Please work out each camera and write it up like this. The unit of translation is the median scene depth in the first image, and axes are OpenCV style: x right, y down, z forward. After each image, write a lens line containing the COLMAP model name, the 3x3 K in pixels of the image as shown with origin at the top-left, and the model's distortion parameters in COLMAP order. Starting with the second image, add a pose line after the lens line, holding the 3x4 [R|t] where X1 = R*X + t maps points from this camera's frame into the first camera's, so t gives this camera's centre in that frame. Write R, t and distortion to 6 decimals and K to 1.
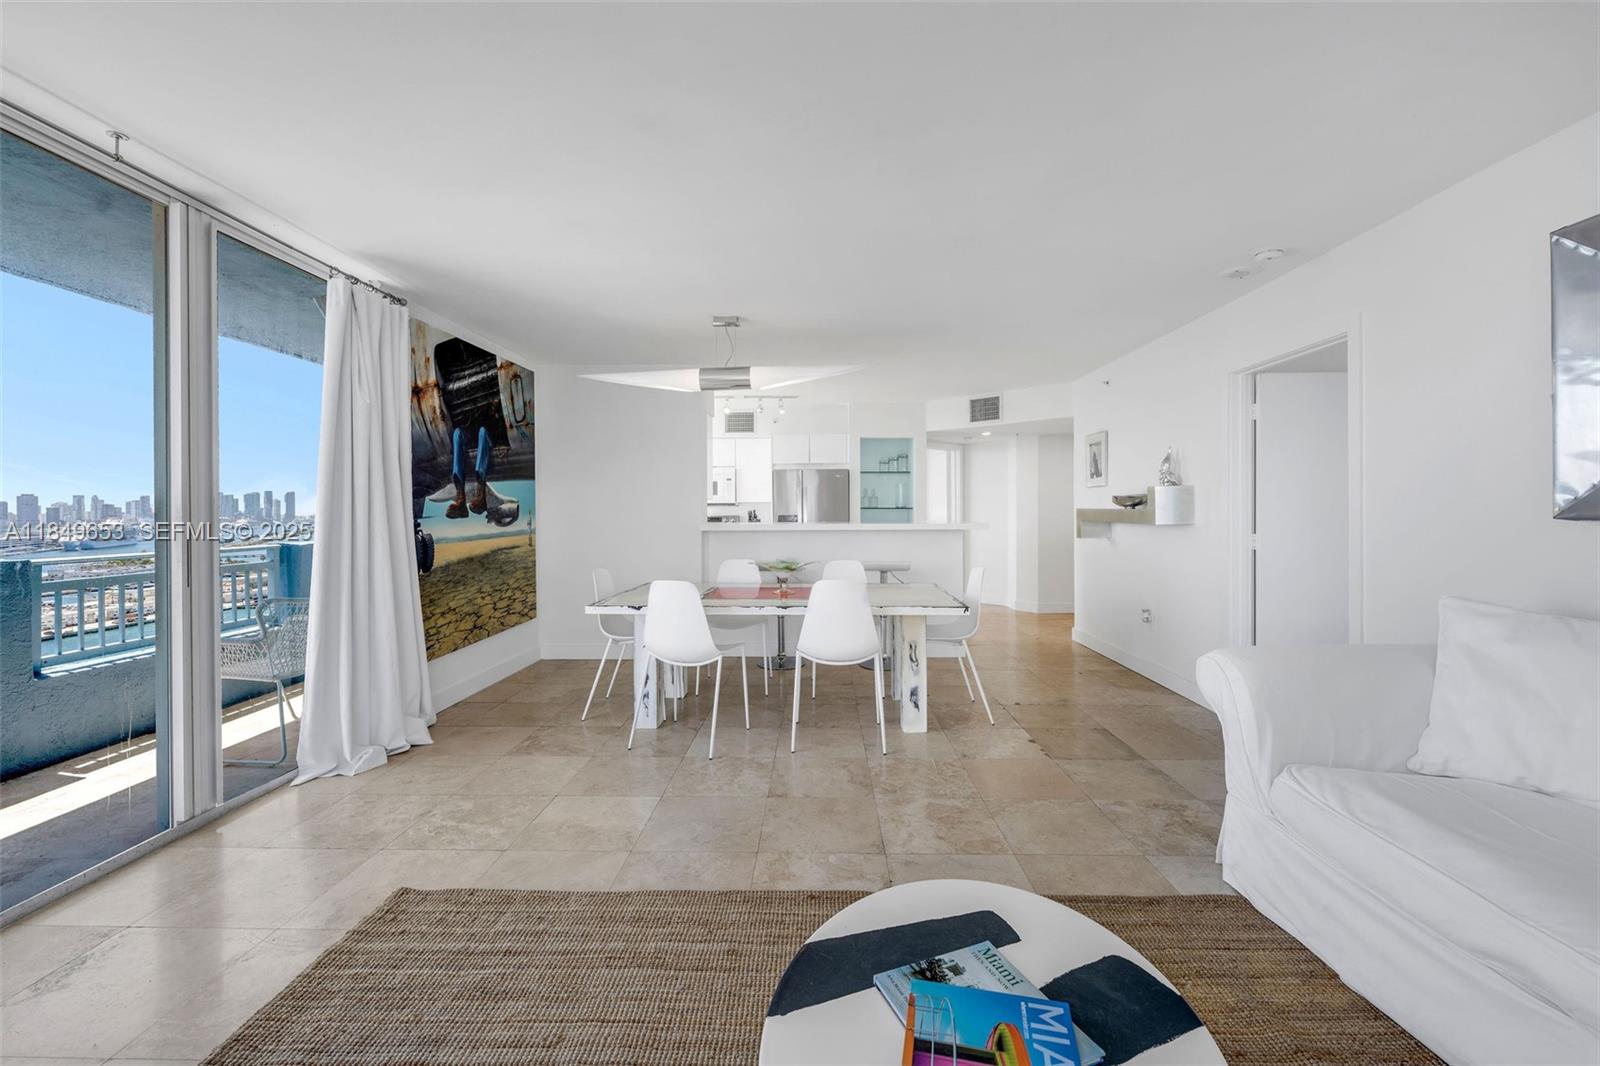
lens RADIAL K [[655.5, 0, 802.8], [0, 655.5, 514.4], [0, 0, 1]] dist [-0.001717, -0.000205]
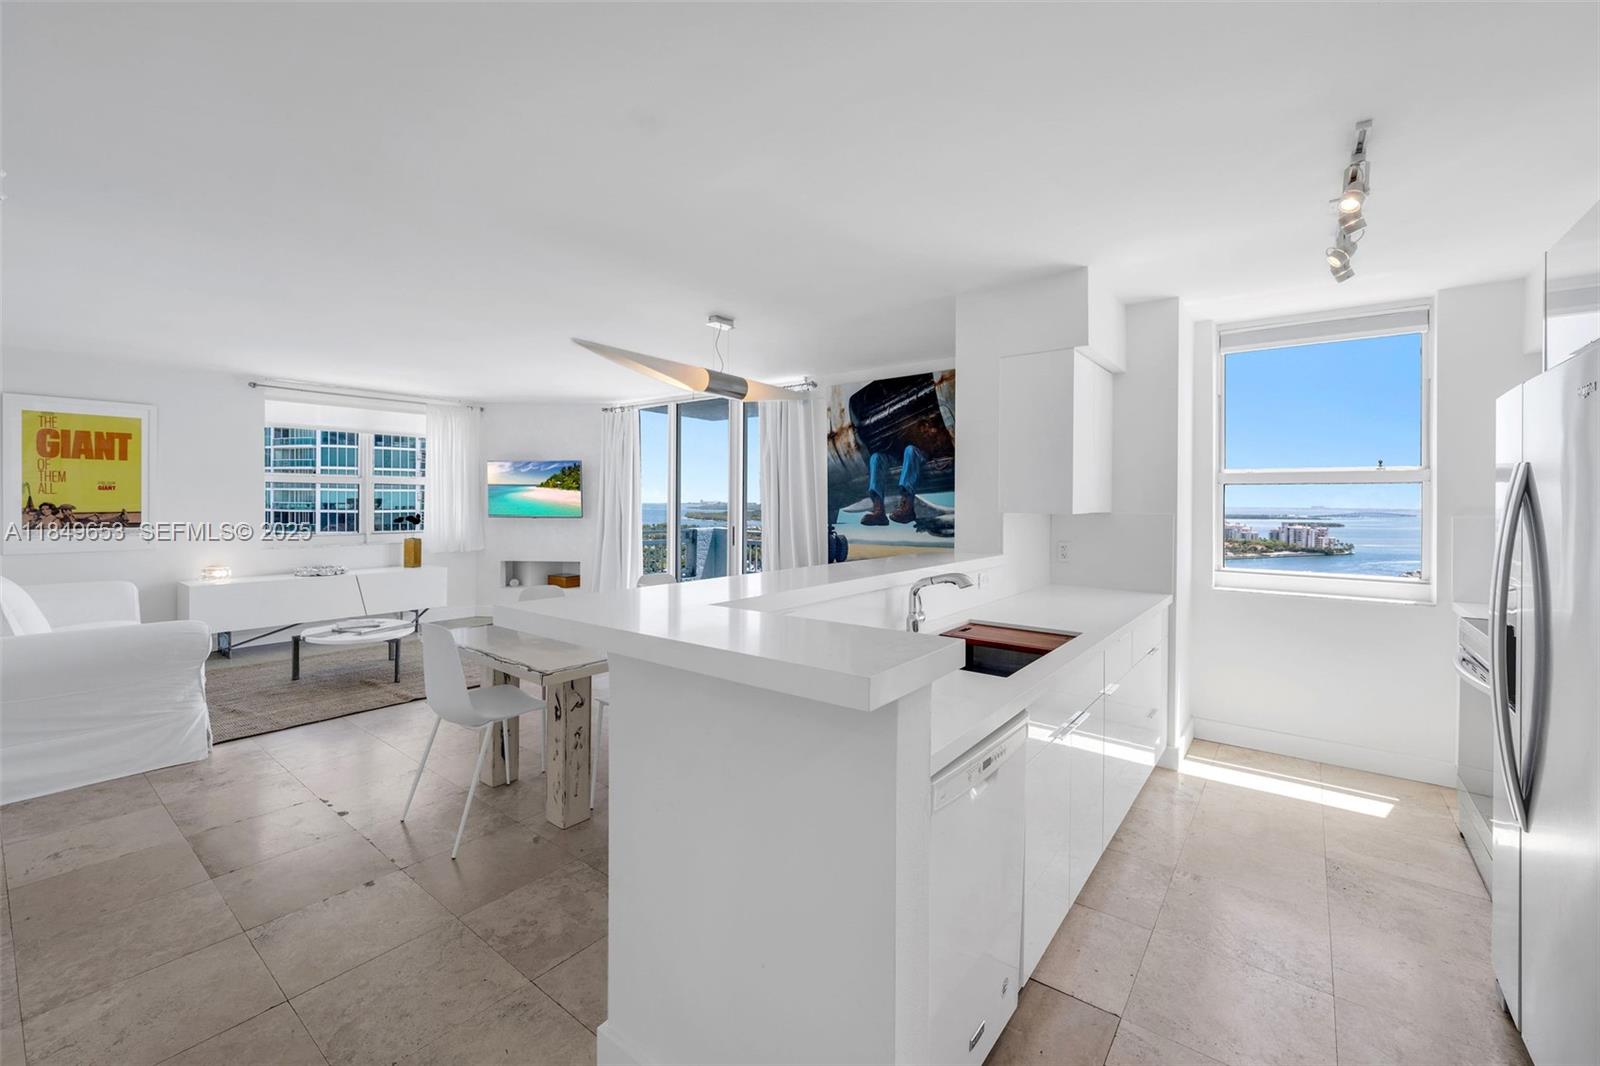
lens RADIAL K [[647.4, 0, 804.7], [0, 647.4, 522.5], [0, 0, 1]] dist [-0.000154, 0.000097]
pose [[-0.583571, 0.026048, -0.811644, 0.562942], [-0.009426, 0.999201, 0.038844, -0.047470], [0.812007, 0.030319, -0.582859, 1.639785]]
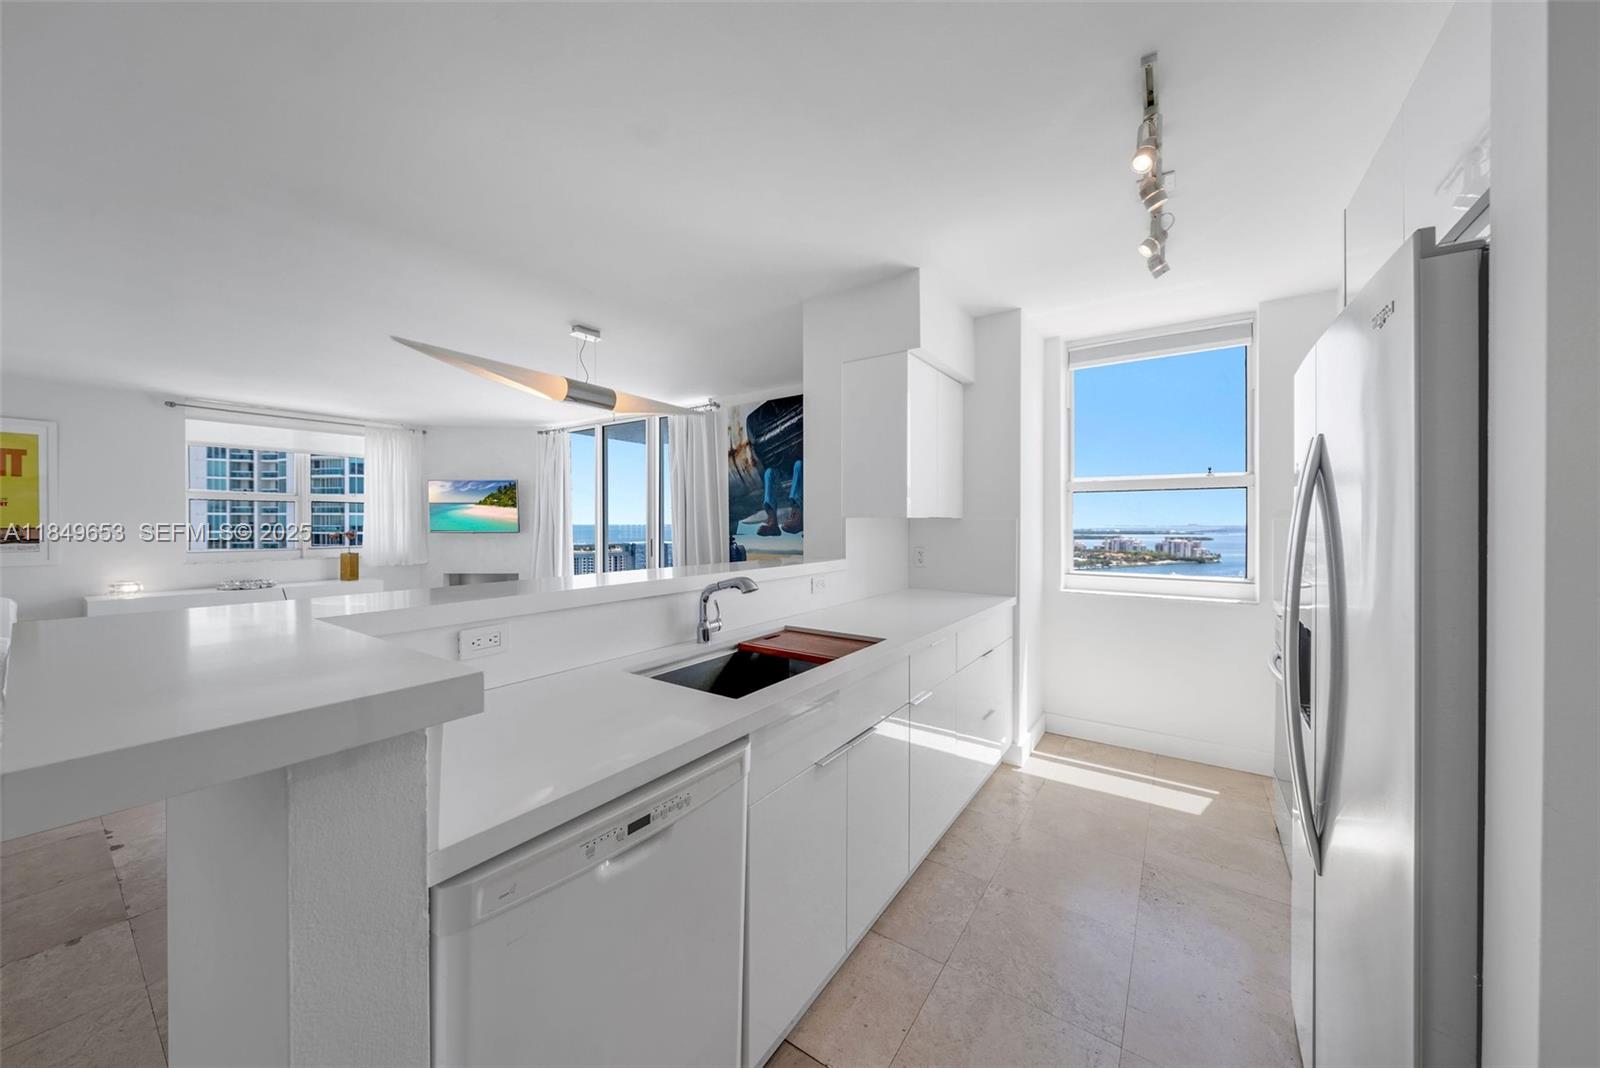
lens RADIAL K [[541.6, 0, 810.8], [0, 541.6, 542.9], [0, 0, 1]] dist [-0.000364, -0.000071]
pose [[-0.539696, 0.034391, -0.841157, 0.363507], [-0.003882, 0.999053, 0.043338, -0.028894], [0.841851, 0.026655, -0.539051, 1.696791]]
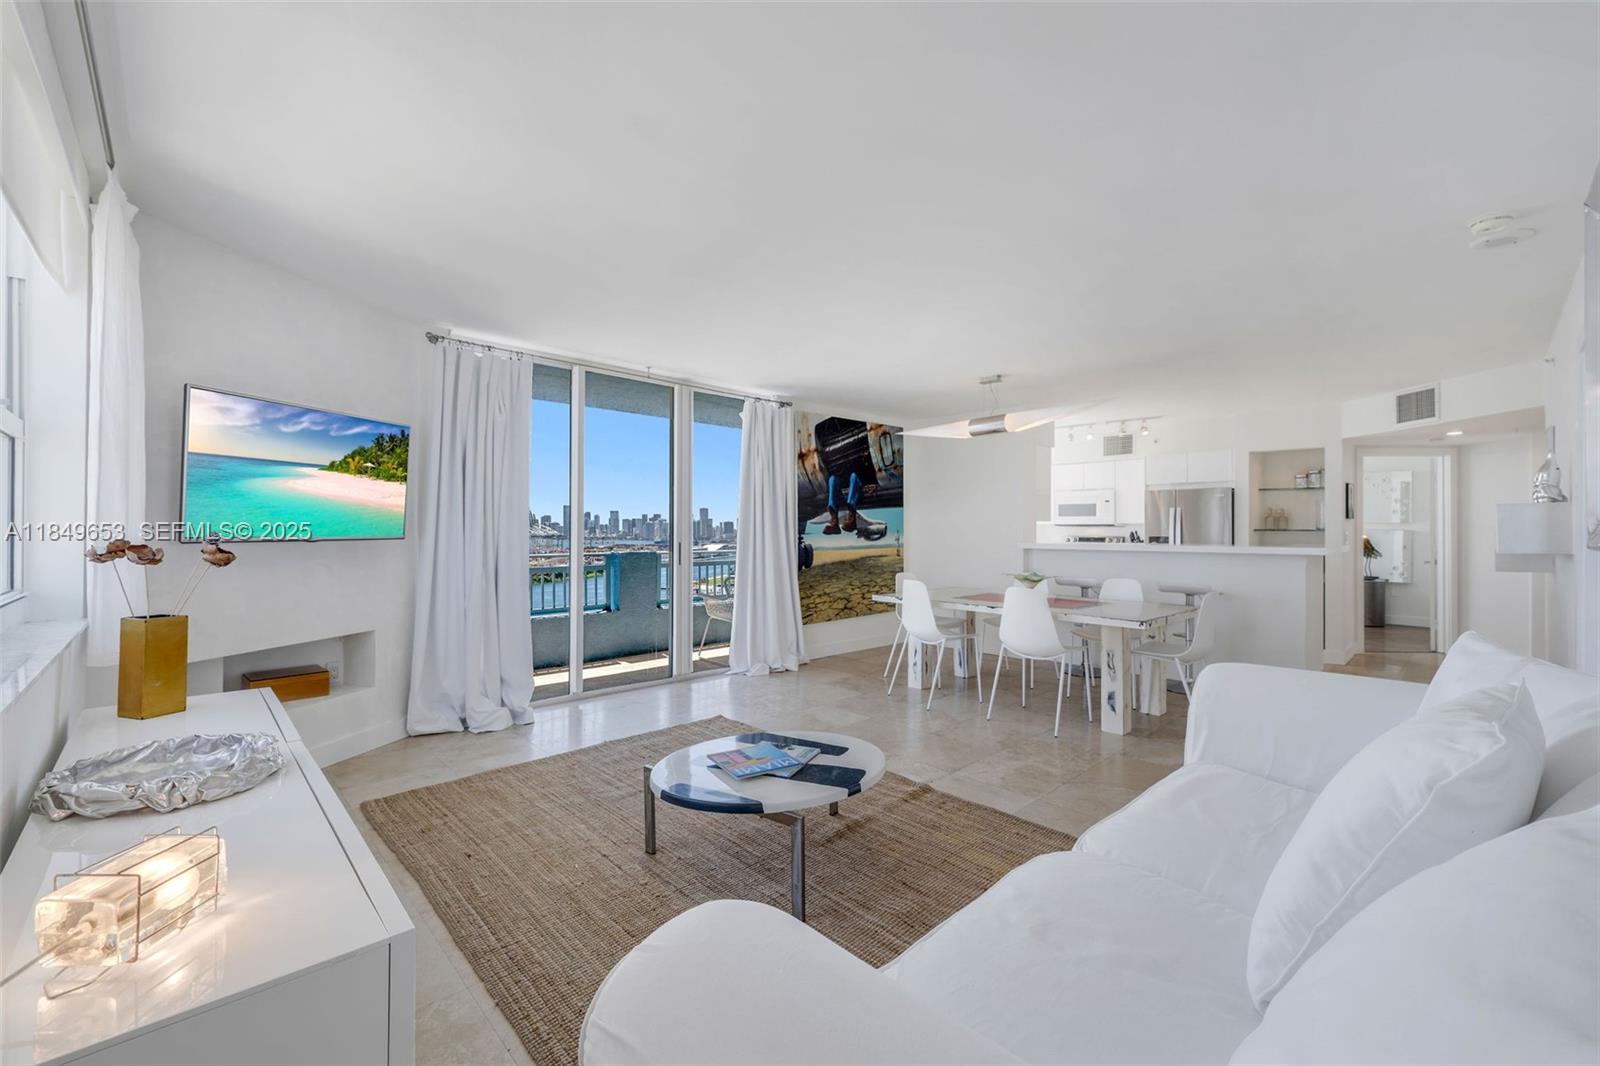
lens RADIAL K [[656.8, 0, 800.0], [0, 656.8, 533.0], [0, 0, 1]] dist [0.000272, 0.000024]
pose [[0.709358, 0.010256, -0.704774, 0.508746], [-0.010986, 0.999934, 0.003493, -0.002703], [0.704763, 0.005265, 0.709423, -0.141909]]
